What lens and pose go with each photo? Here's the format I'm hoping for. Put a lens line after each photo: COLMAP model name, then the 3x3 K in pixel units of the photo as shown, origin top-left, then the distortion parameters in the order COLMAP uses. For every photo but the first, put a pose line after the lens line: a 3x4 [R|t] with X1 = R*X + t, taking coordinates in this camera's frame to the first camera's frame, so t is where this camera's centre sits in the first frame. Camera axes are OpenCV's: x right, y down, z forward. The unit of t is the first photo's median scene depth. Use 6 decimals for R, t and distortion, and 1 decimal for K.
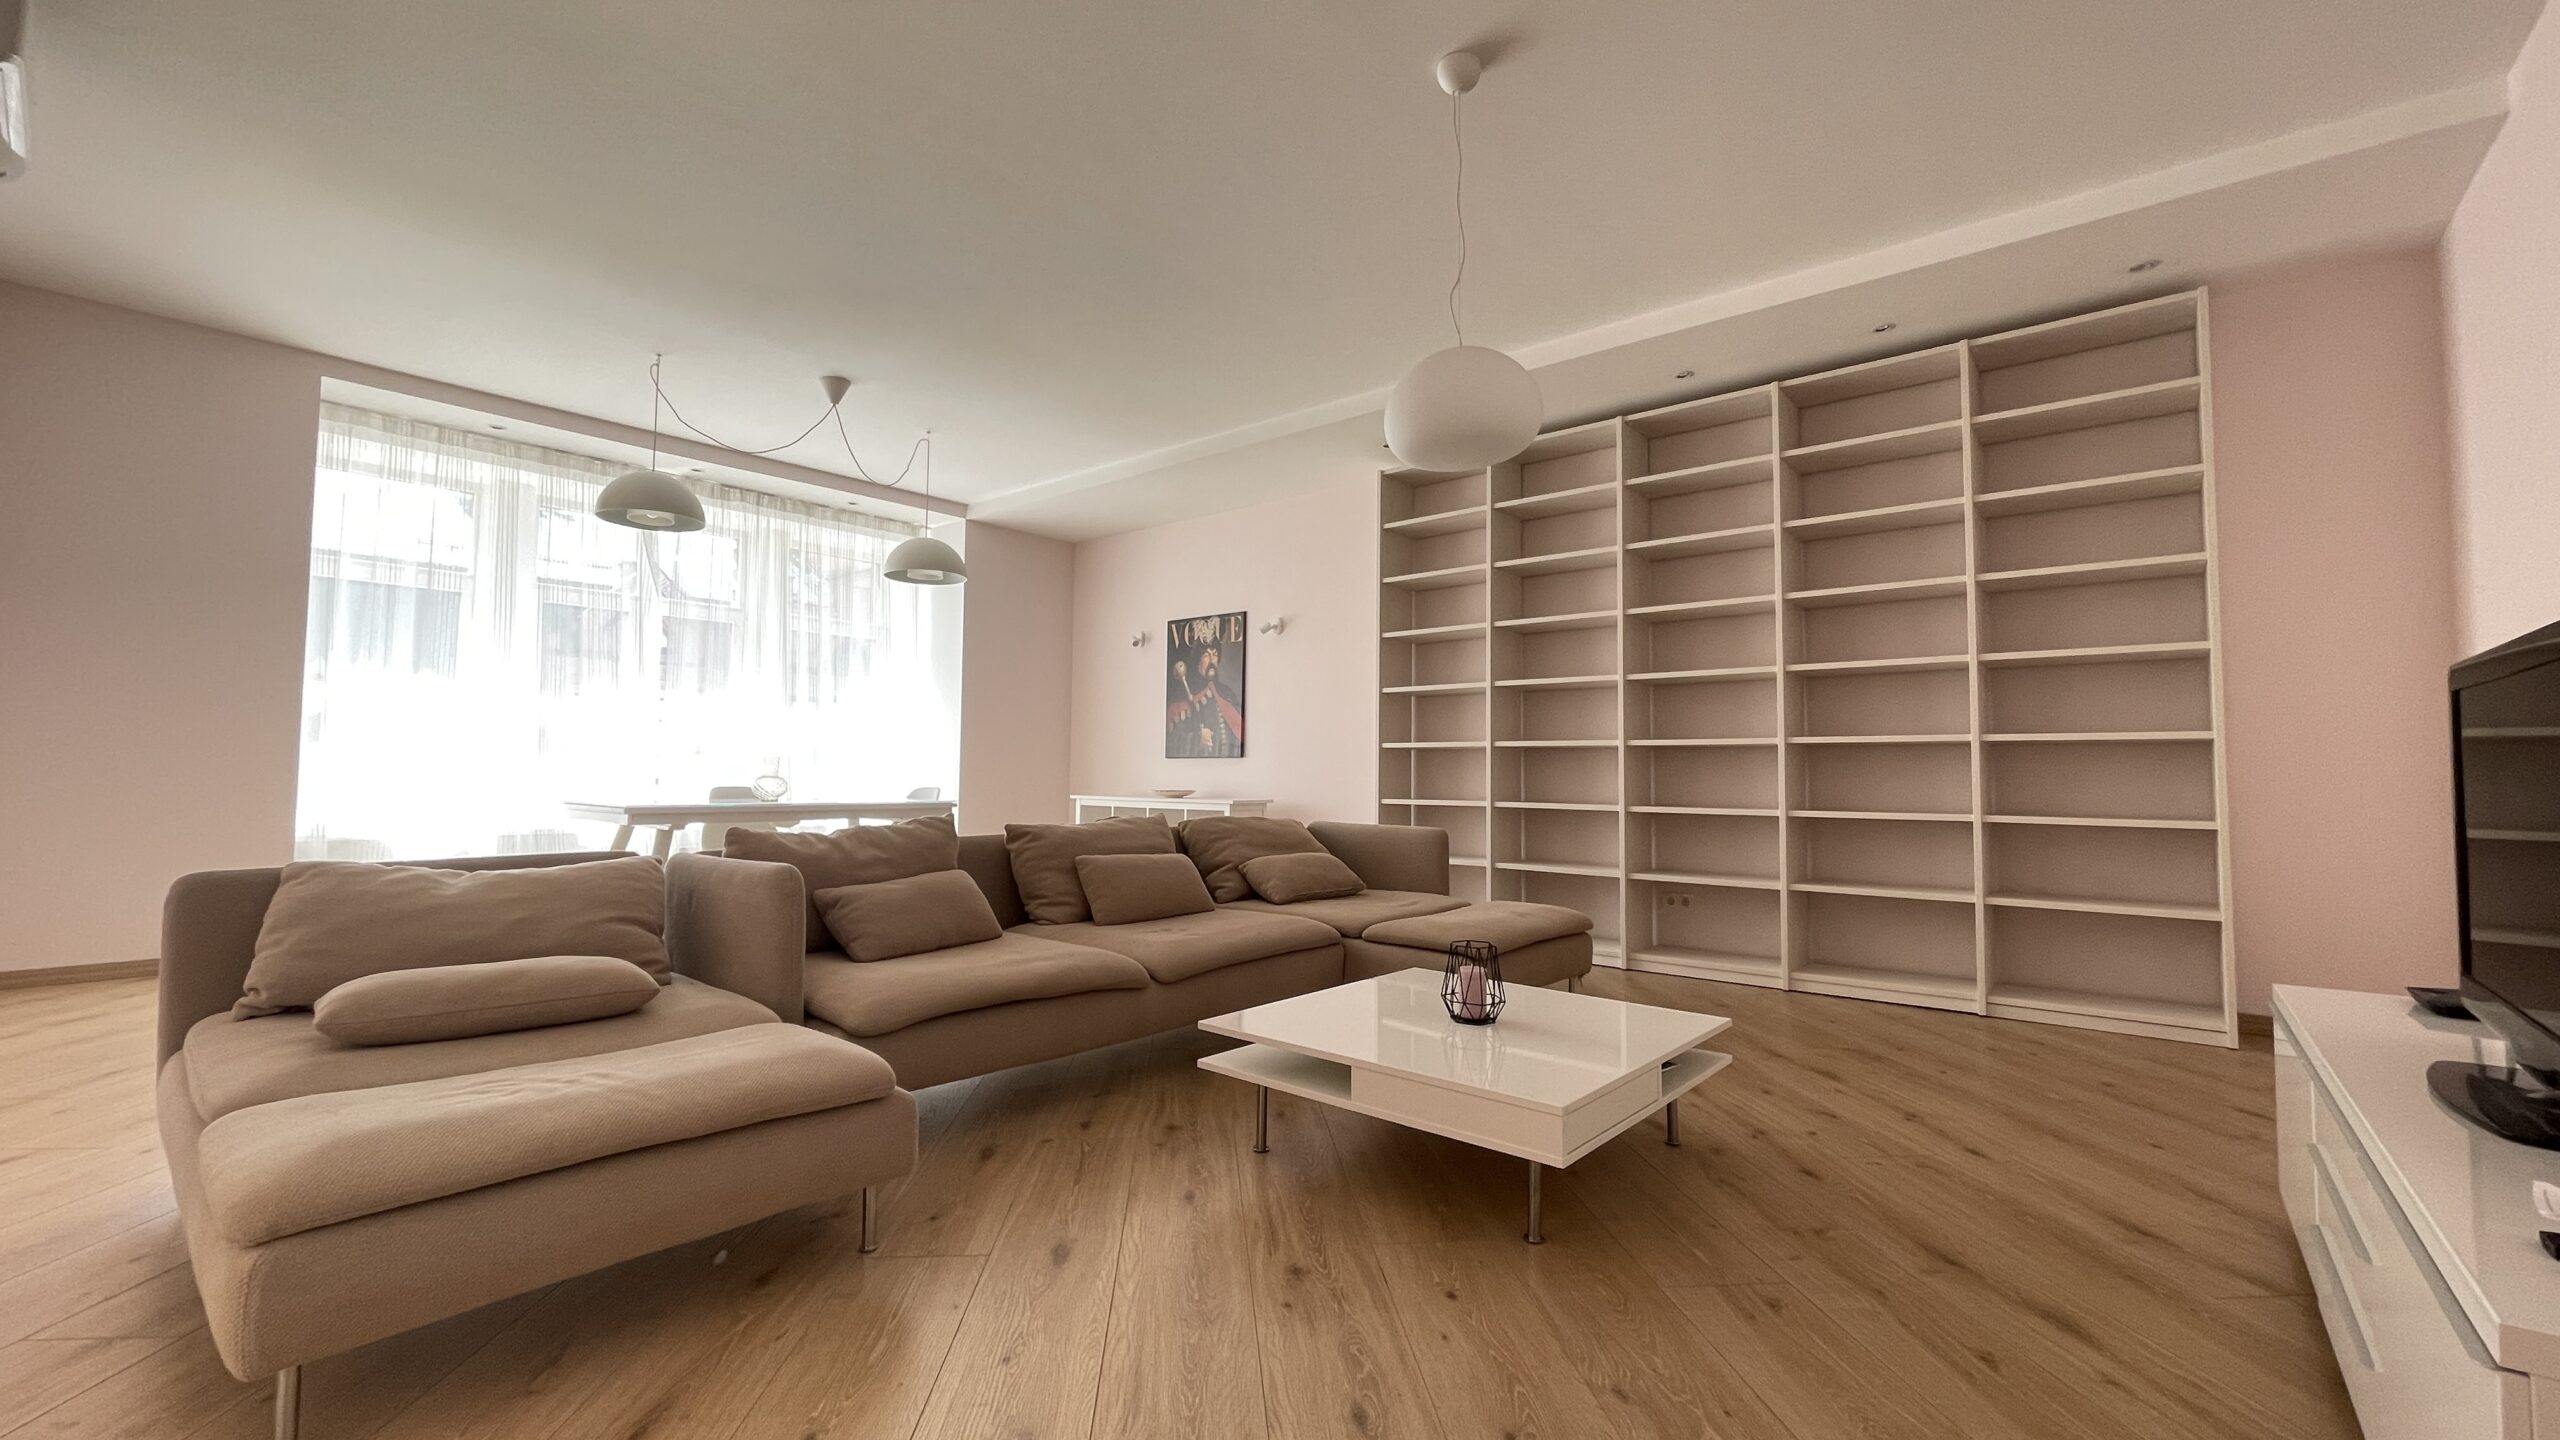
lens RADIAL K [[1035.1, 0, 1280.0], [0, 1035.1, 720.0], [0, 0, 1]] dist [-0.002200, 0.000586]
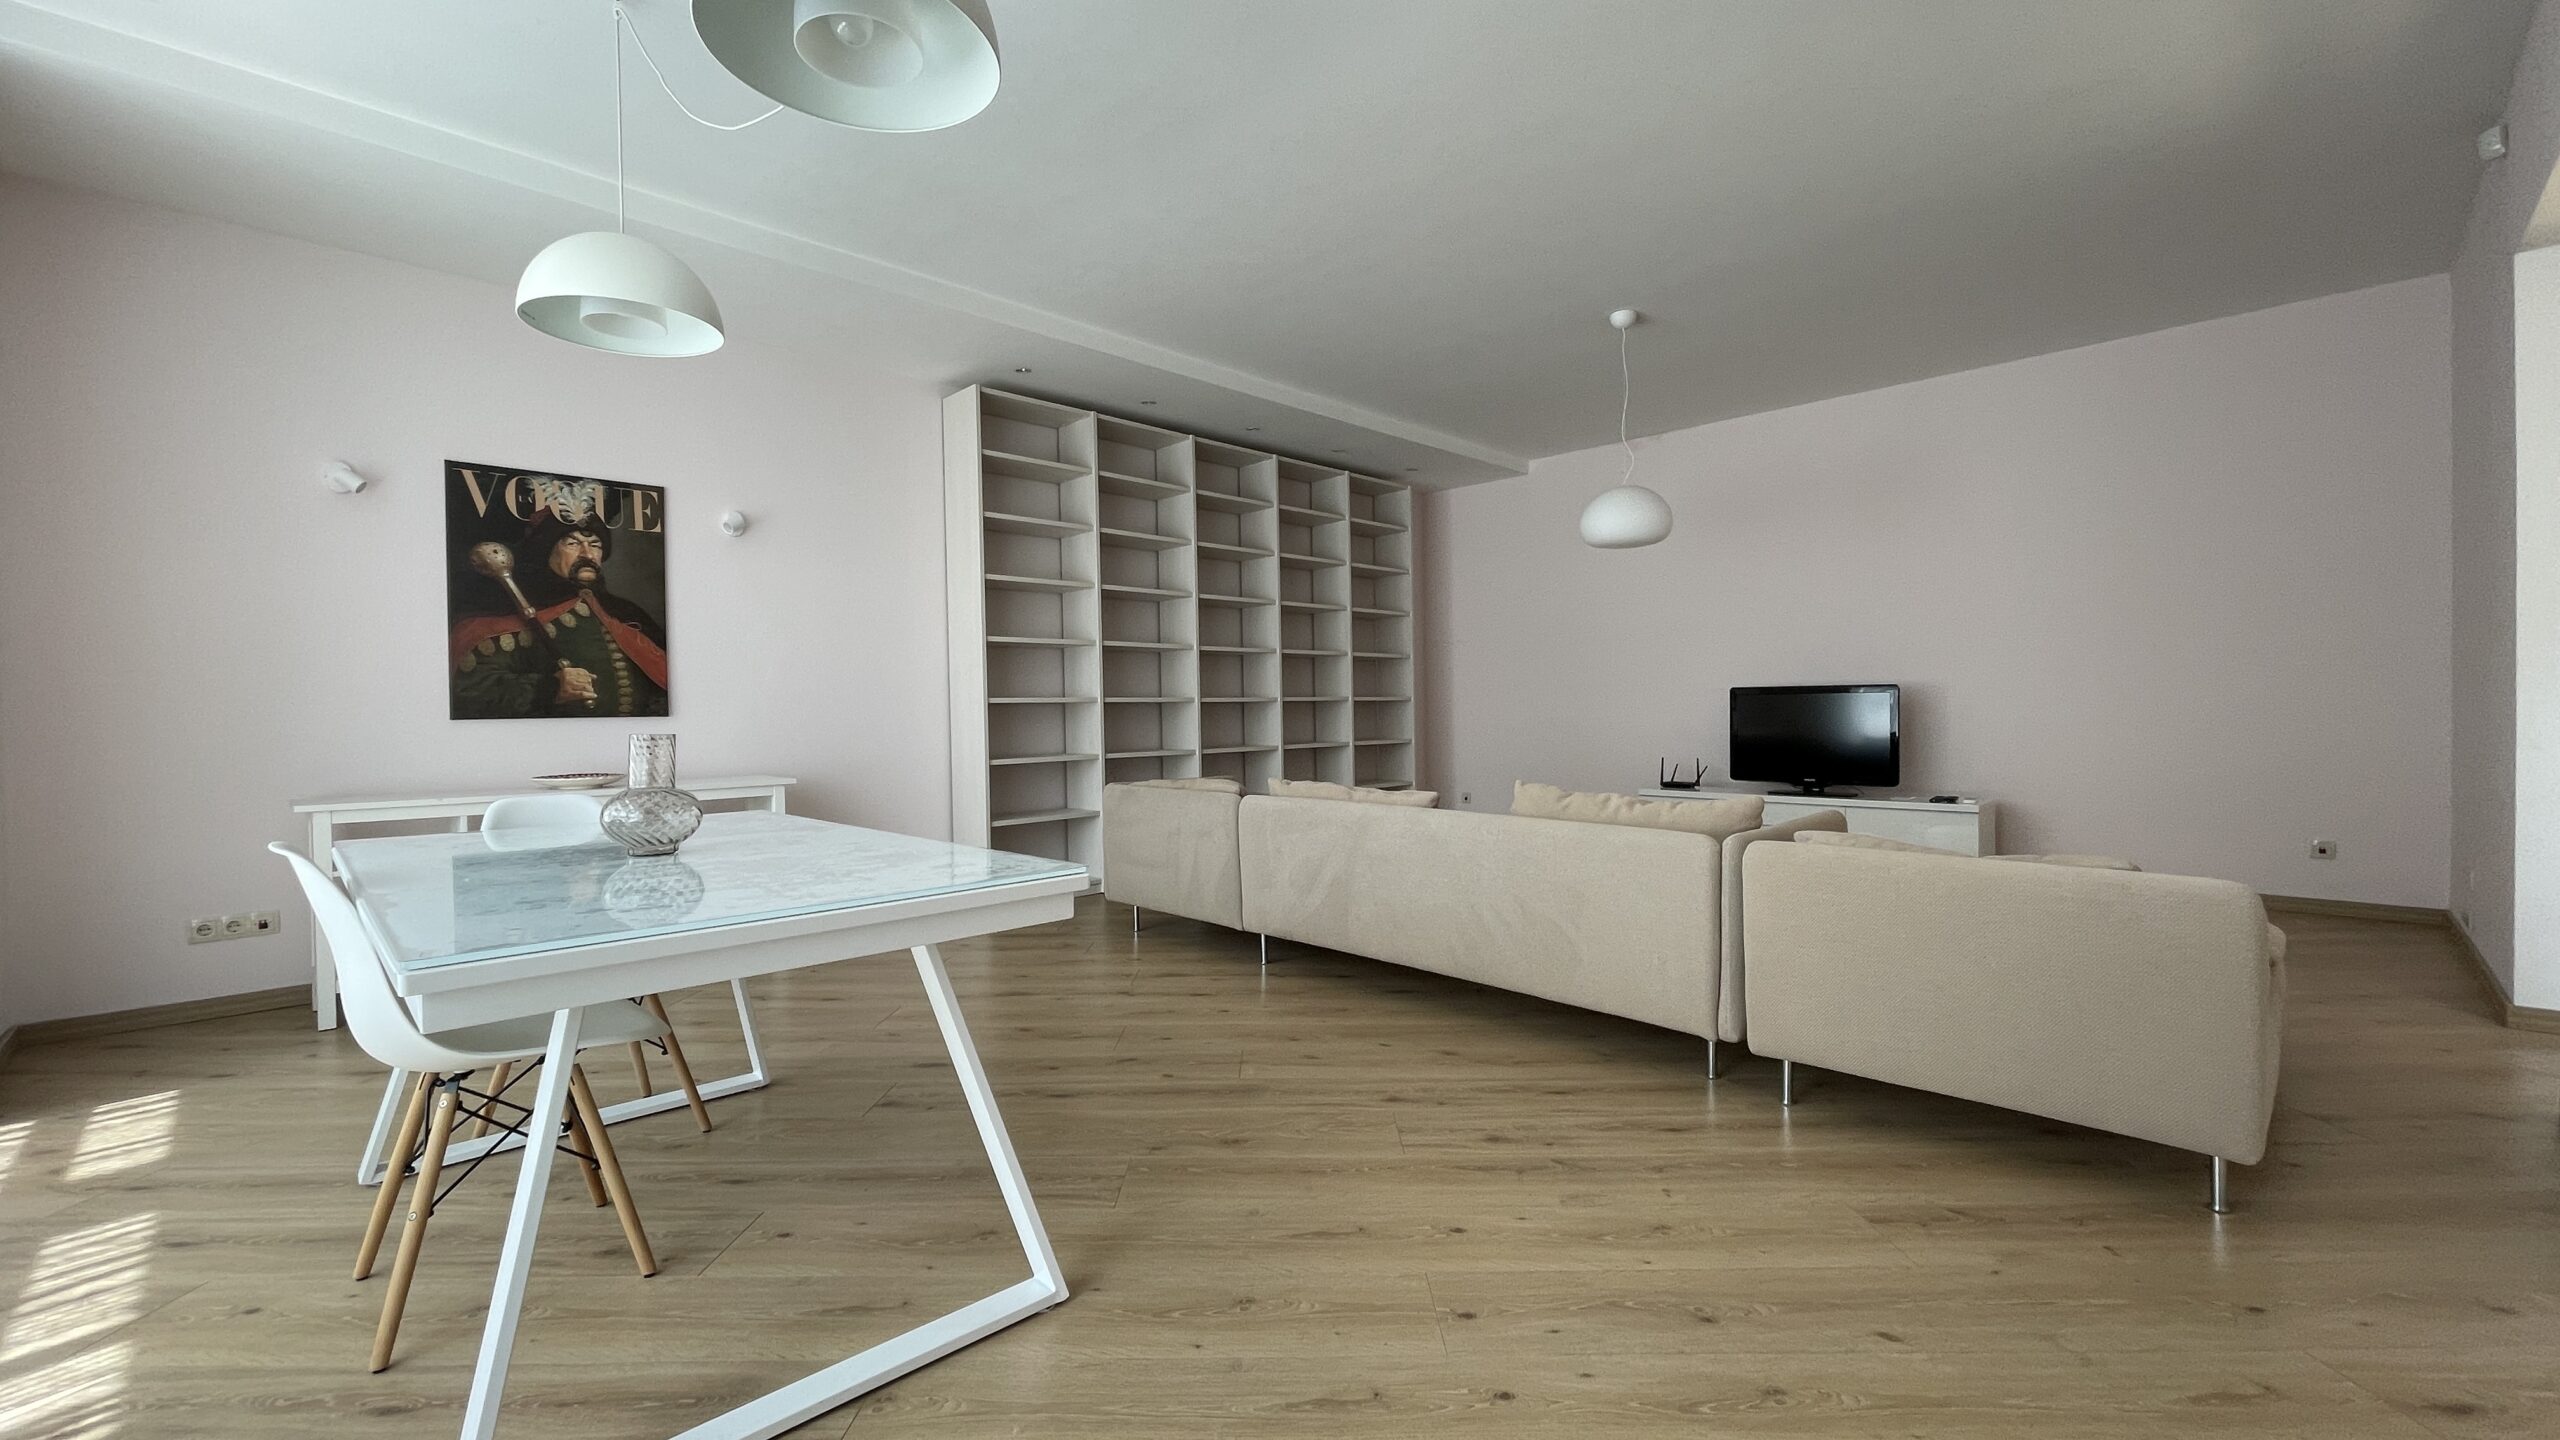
lens RADIAL K [[1035.1, 0, 1280.0], [0, 1035.1, 720.0], [0, 0, 1]] dist [-0.002200, 0.000586]
pose [[0.092852, -0.021078, 0.995457, -0.617702], [-0.044686, 0.998680, 0.025314, 0.005375], [-0.994677, -0.046833, 0.091788, 0.534634]]
